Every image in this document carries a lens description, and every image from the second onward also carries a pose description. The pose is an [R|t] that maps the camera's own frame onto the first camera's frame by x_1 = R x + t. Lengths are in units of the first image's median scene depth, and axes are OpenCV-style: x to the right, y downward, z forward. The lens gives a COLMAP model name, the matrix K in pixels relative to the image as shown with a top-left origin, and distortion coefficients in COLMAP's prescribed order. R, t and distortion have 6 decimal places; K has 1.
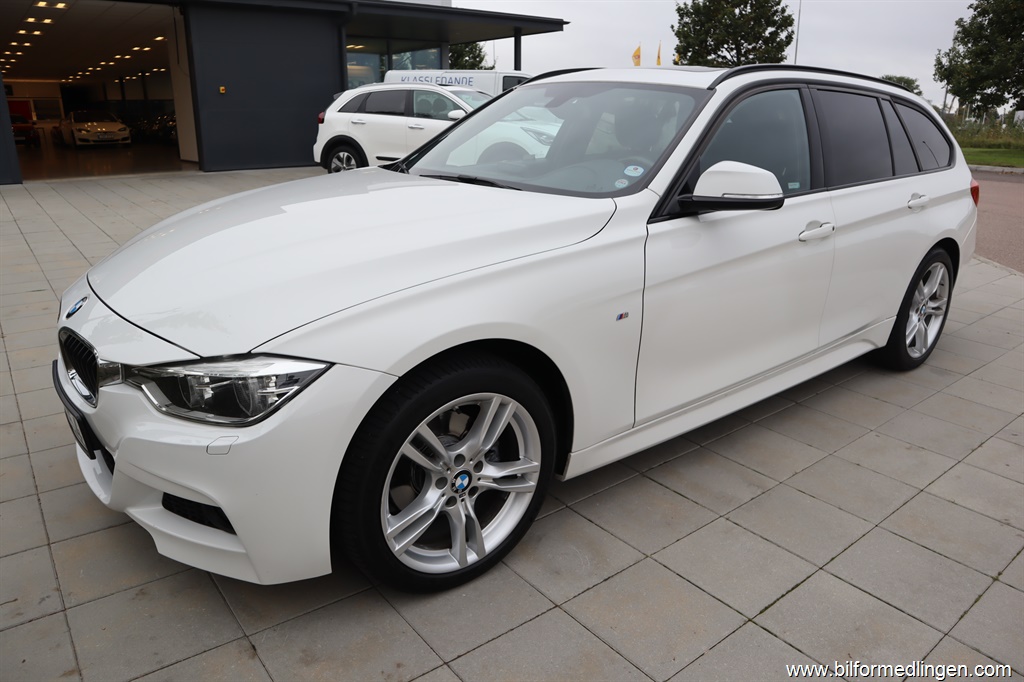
lens RADIAL K [[709.9, 0, 517.1], [0, 709.9, 339.2], [0, 0, 1]] dist [-0.120742, 0.065738]
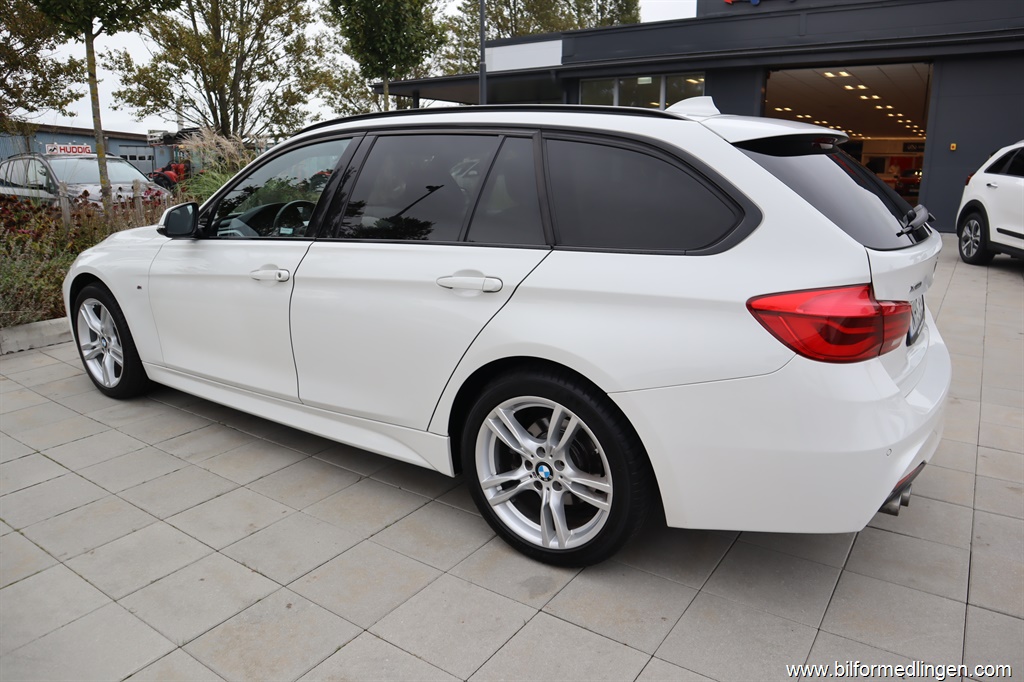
lens RADIAL K [[709.9, 0, 517.1], [0, 709.9, 339.2], [0, 0, 1]] dist [-0.120742, 0.065738]
pose [[0.300975, 0.221478, -0.927557, 1.579815], [-0.293326, 0.947003, 0.130943, -0.316176], [0.907400, 0.232666, 0.349989, 1.012381]]
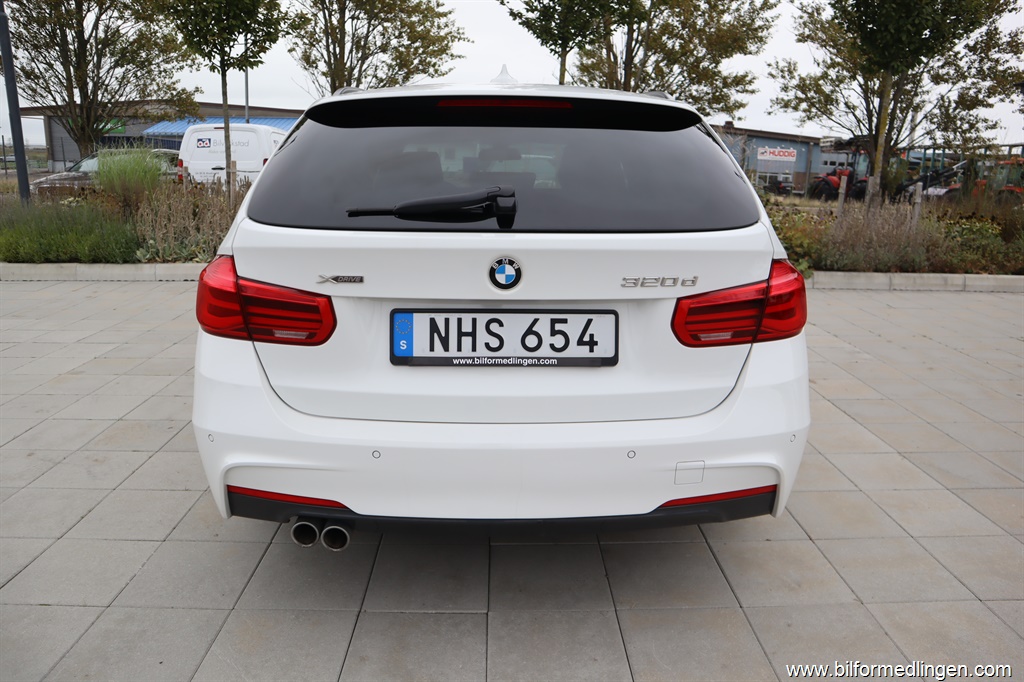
lens RADIAL K [[709.9, 0, 517.1], [0, 709.9, 339.2], [0, 0, 1]] dist [-0.120742, 0.065738]
pose [[-0.595952, 0.172637, -0.784243, 1.400127], [-0.273917, 0.874341, 0.400622, -0.648849], [0.754858, 0.453569, -0.473777, 2.108935]]
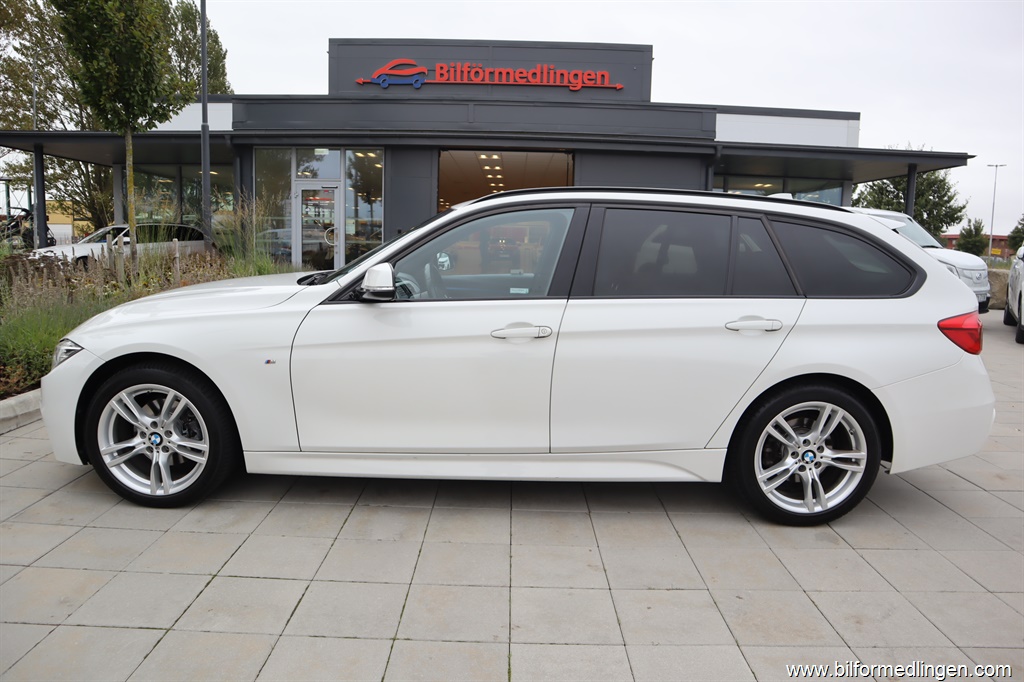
lens RADIAL K [[709.9, 0, 517.1], [0, 709.9, 339.2], [0, 0, 1]] dist [-0.120742, 0.065738]
pose [[0.787161, 0.097438, -0.609001, 1.132055], [-0.208391, 0.971386, -0.113936, -0.014694], [0.580474, 0.216597, 0.784943, 0.119560]]
